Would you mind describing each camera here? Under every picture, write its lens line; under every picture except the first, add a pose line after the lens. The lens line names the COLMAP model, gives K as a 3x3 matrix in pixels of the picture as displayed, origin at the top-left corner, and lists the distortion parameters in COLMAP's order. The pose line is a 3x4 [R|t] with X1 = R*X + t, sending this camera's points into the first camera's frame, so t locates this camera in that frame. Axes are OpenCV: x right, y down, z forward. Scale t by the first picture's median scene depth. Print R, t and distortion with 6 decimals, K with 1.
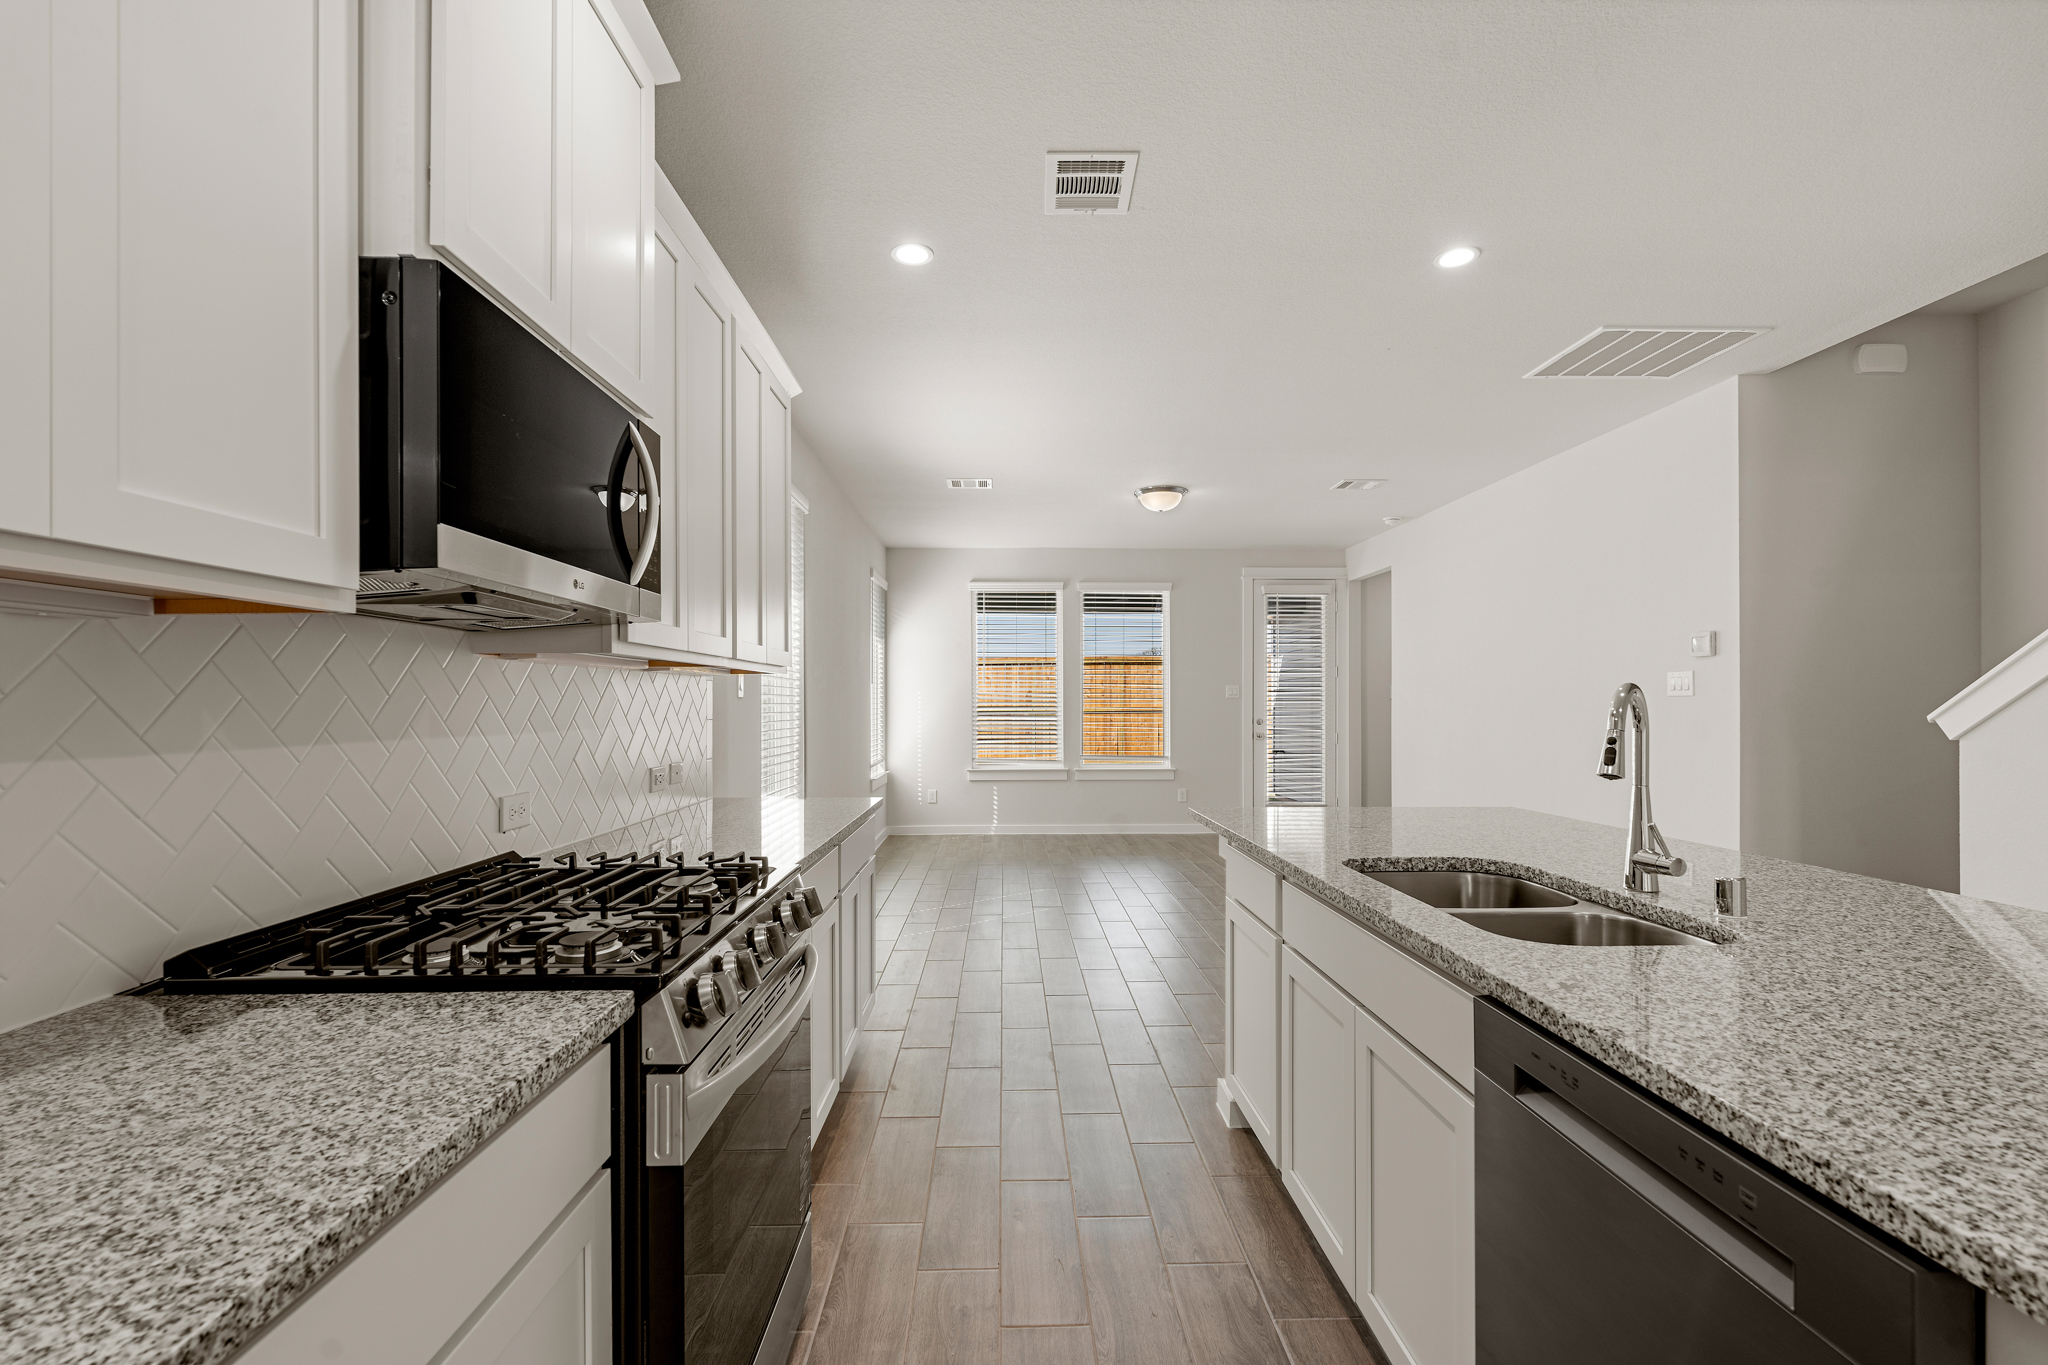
lens RADIAL K [[894.8, 0, 1013.5], [0, 894.8, 696.8], [0, 0, 1]] dist [-0.003122, -0.000002]
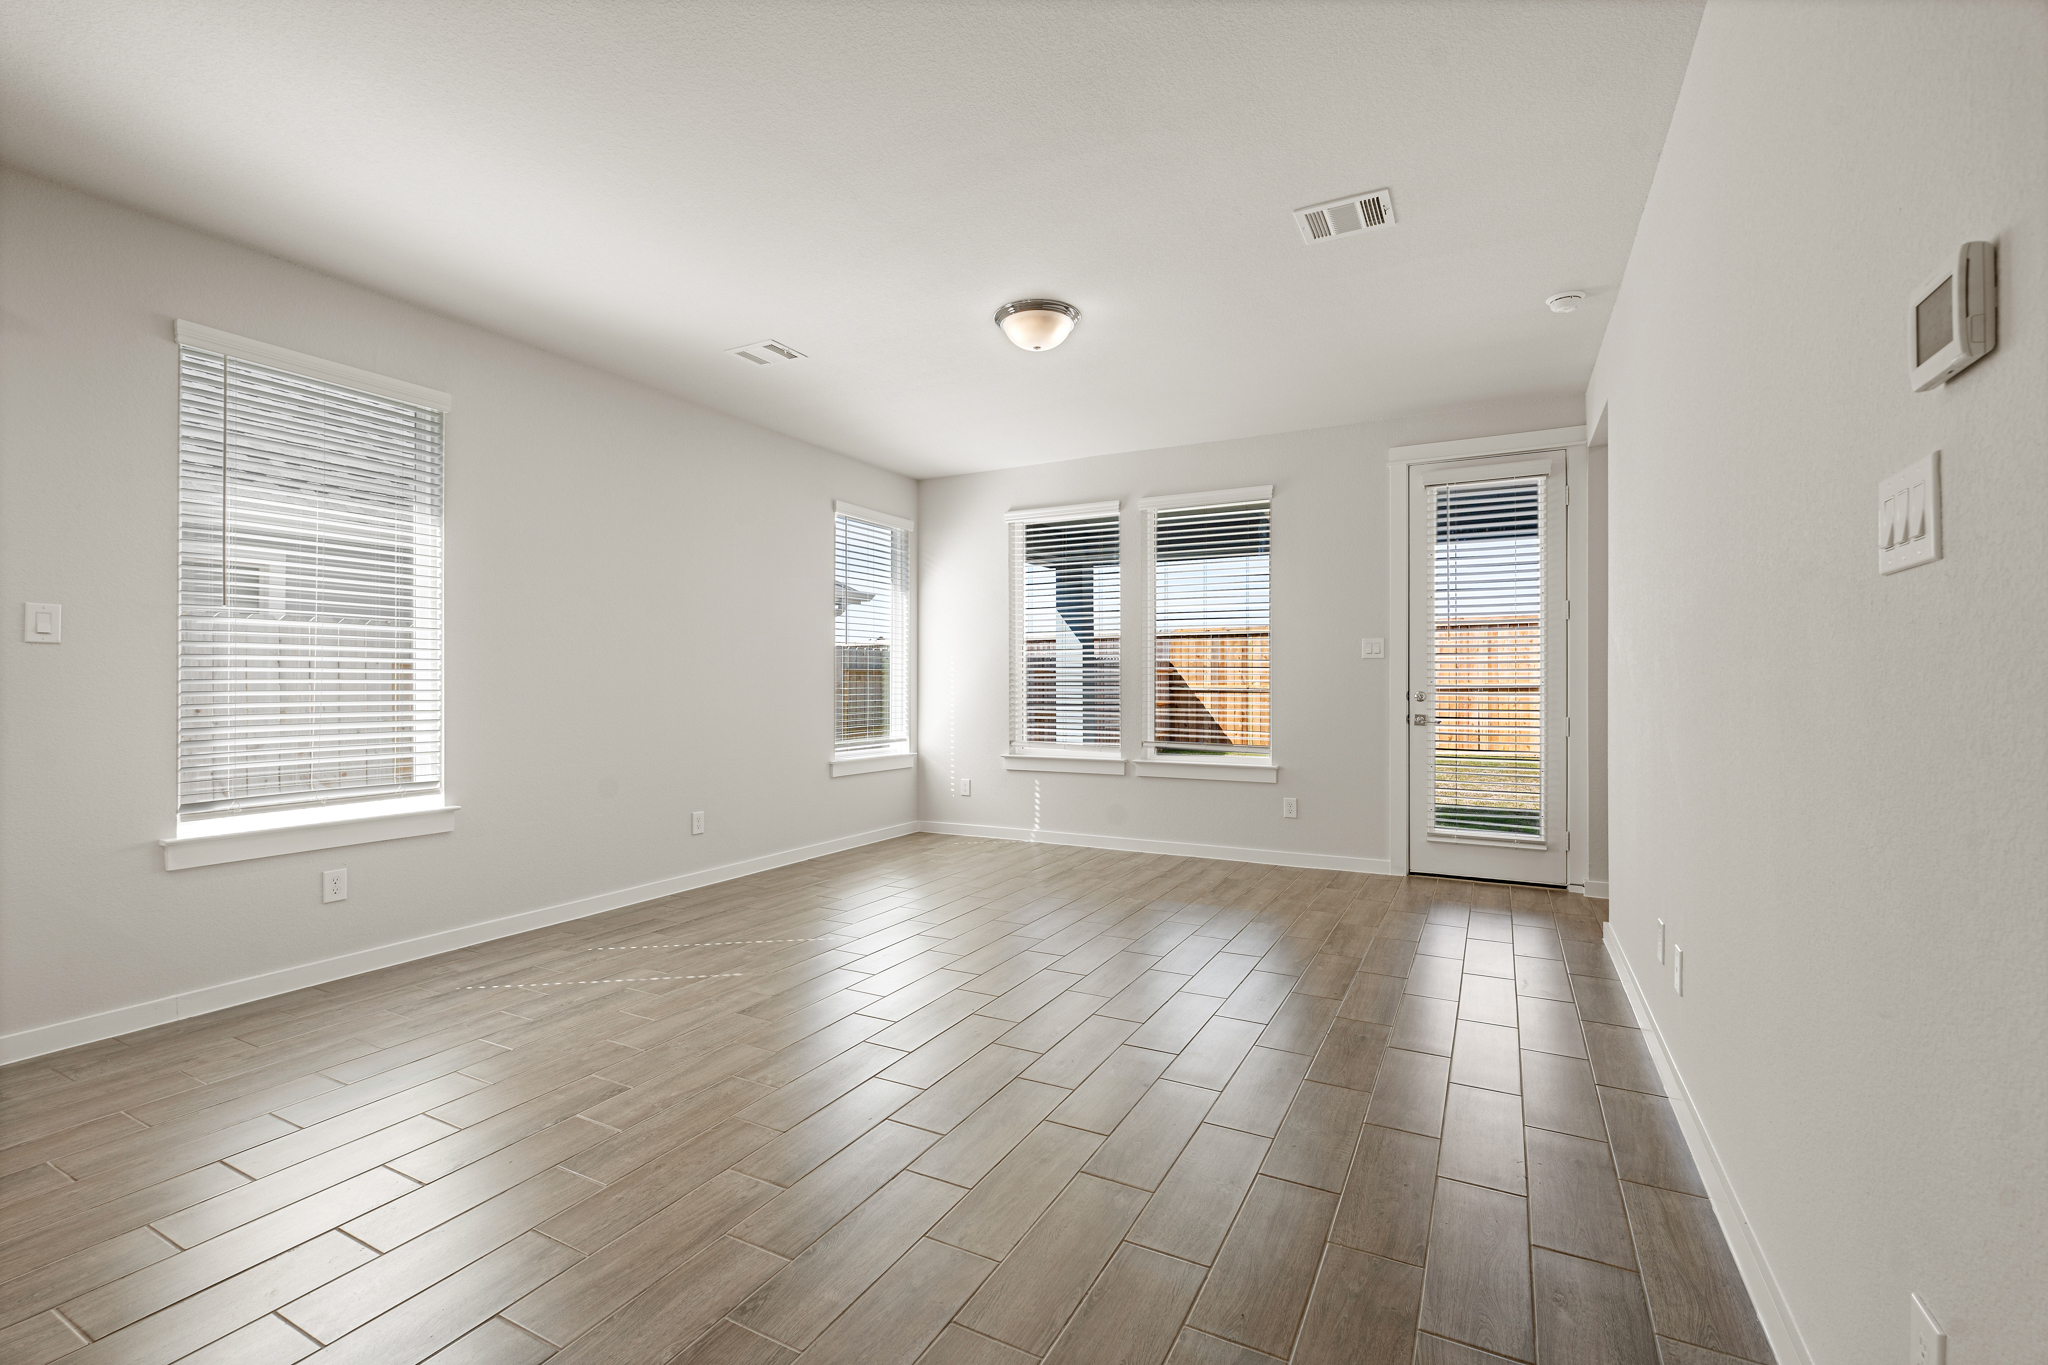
lens RADIAL K [[894.8, 0, 1017.9], [0, 894.8, 682.2], [0, 0, 1]] dist [-0.003122, -0.000002]
pose [[0.873111, 0.001124, -0.487520, 0.335713], [0.001791, 0.999983, 0.005513, 0.014174], [0.487518, -0.005687, 0.873095, 0.332584]]
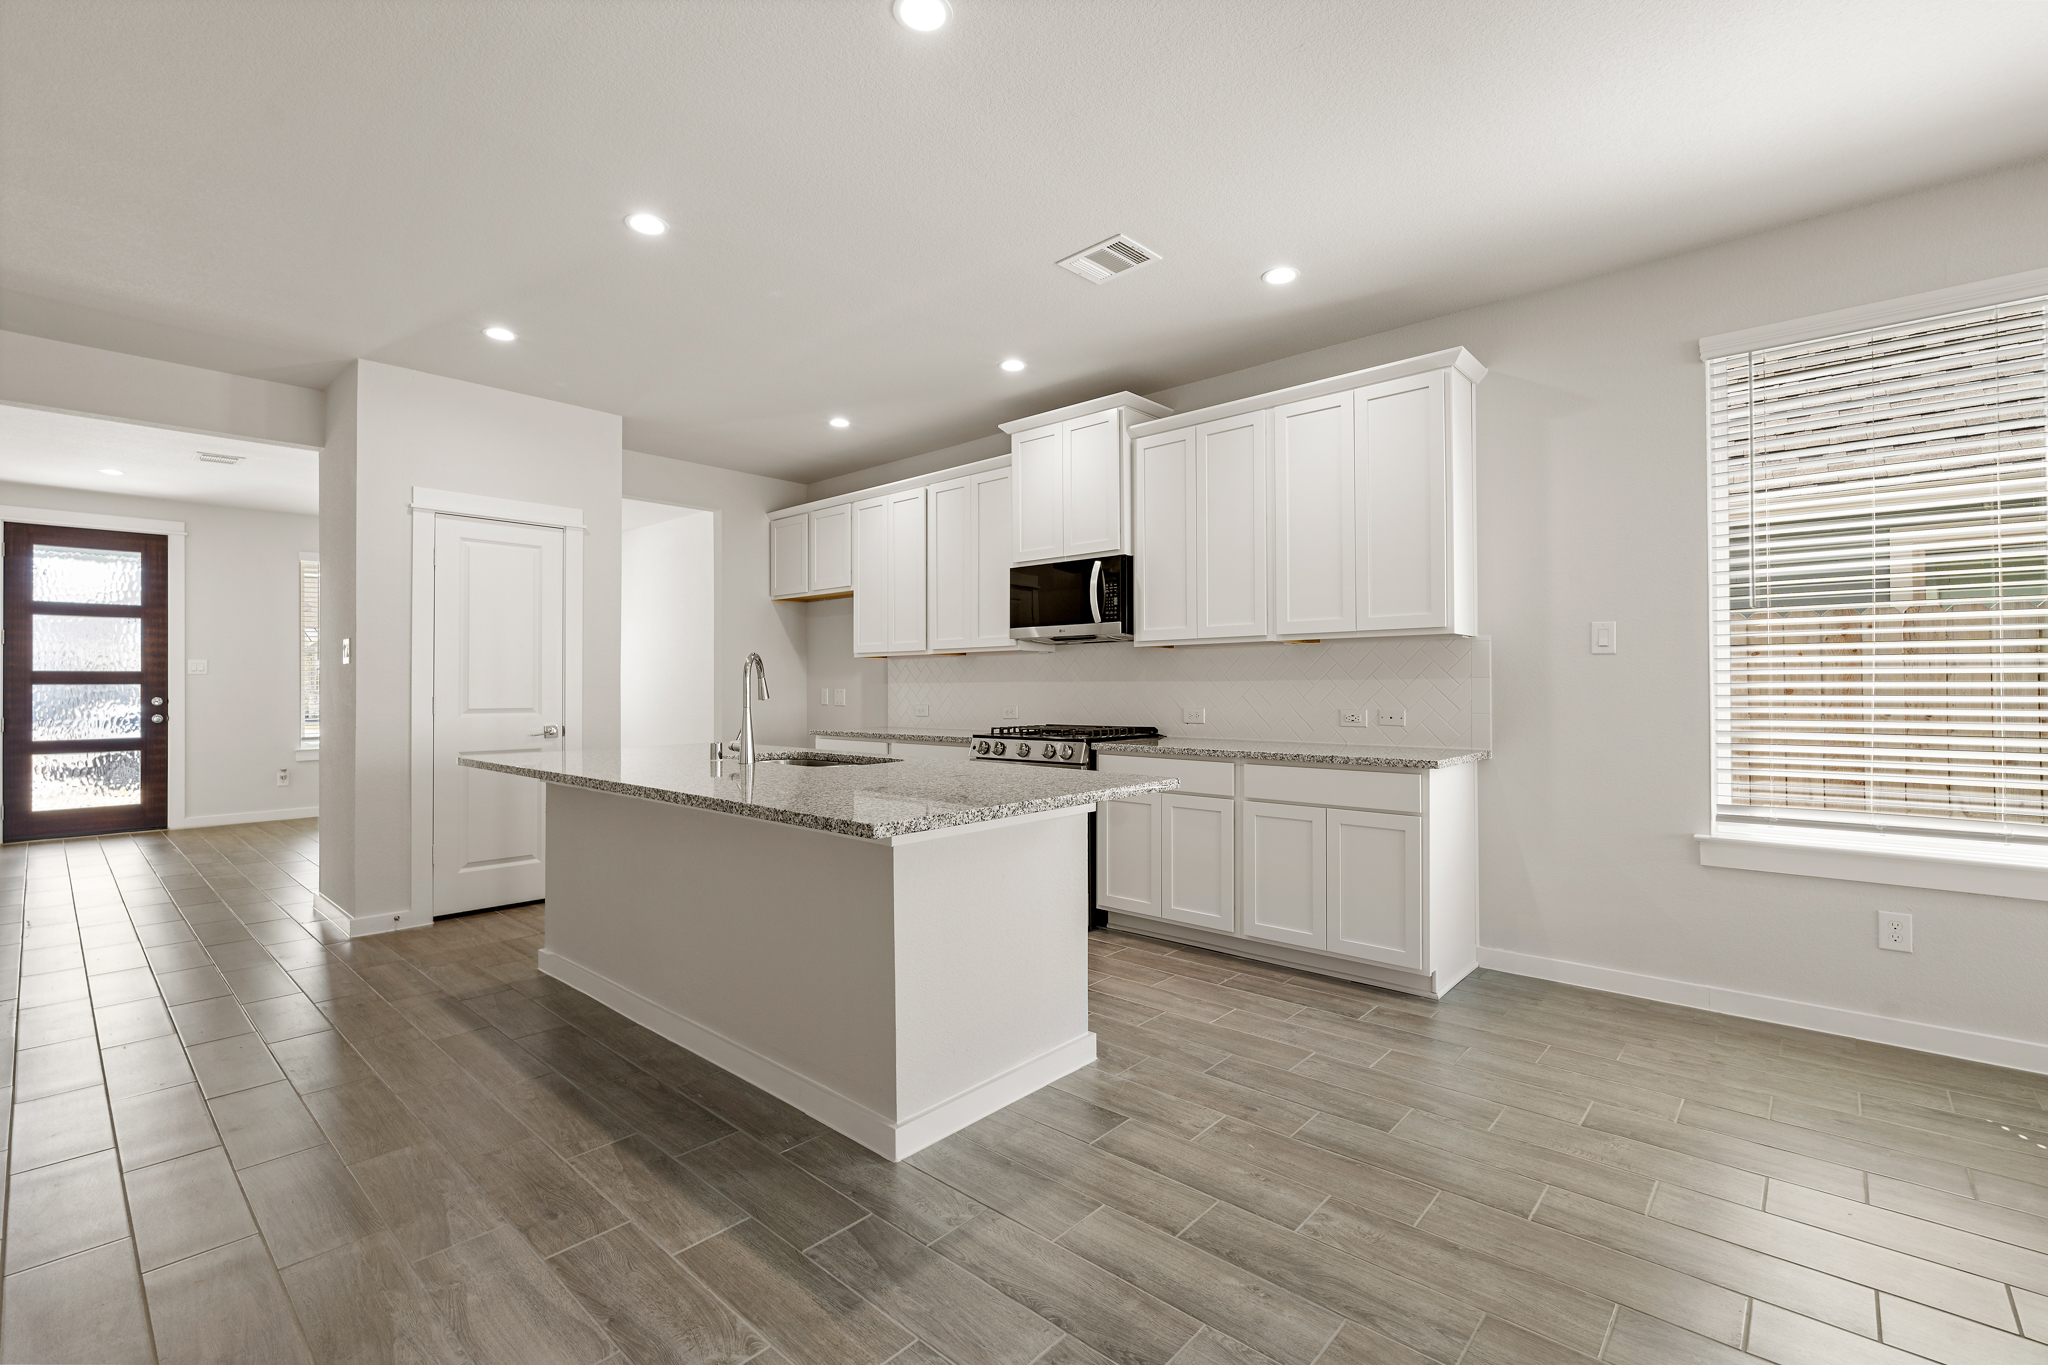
lens RADIAL K [[894.8, 0, 1021.1], [0, 894.8, 674.2], [0, 0, 1]] dist [-0.003122, -0.000002]
pose [[-0.681525, -0.005572, -0.731774, 0.336388], [0.009330, 0.999824, -0.016303, 0.013997], [0.731736, -0.017939, -0.681352, 0.519382]]
